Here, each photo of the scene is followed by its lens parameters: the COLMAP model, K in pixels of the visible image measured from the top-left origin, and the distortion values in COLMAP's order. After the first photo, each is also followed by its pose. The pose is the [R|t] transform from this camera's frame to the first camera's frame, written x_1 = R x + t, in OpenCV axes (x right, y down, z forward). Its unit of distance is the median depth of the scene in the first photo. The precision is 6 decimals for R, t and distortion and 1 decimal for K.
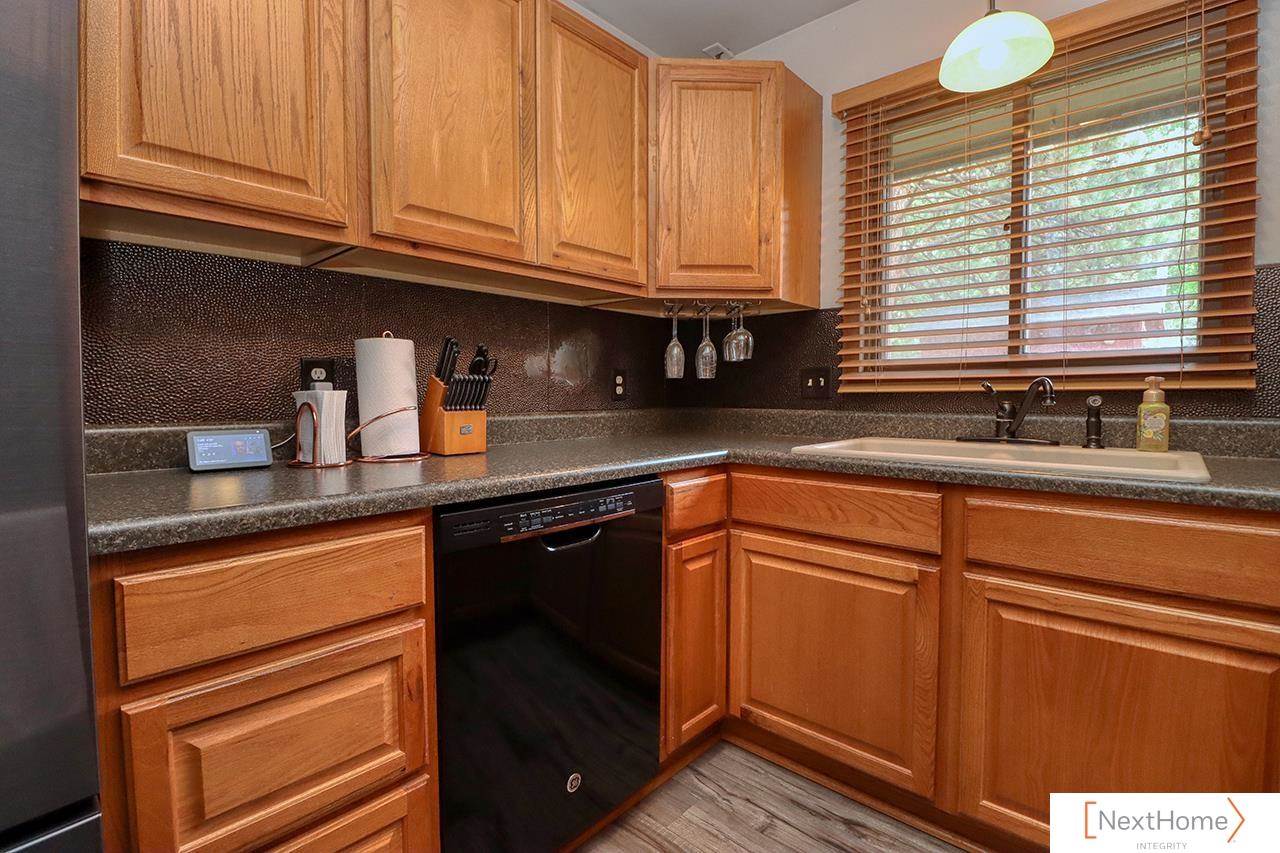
lens RADIAL K [[594.0, 0, 643.6], [0, 594.0, 417.7], [0, 0, 1]] dist [-0.001066, -0.012771]
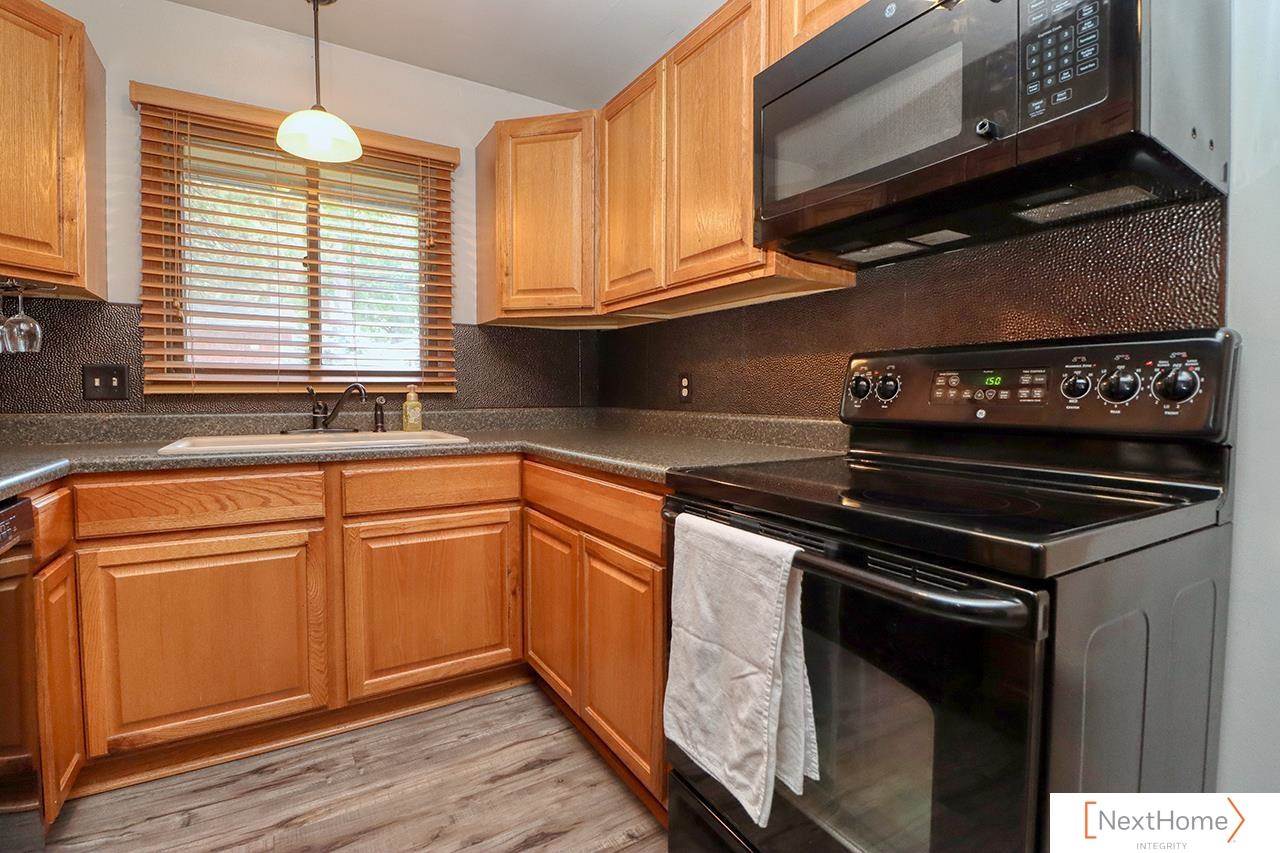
lens RADIAL K [[594.0, 0, 643.6], [0, 594.0, 417.7], [0, 0, 1]] dist [-0.001066, -0.012771]
pose [[0.269511, -0.032879, 0.962436, -0.461009], [0.036432, 0.999050, 0.023928, 0.003739], [-0.962308, 0.028615, 0.270453, -0.039971]]
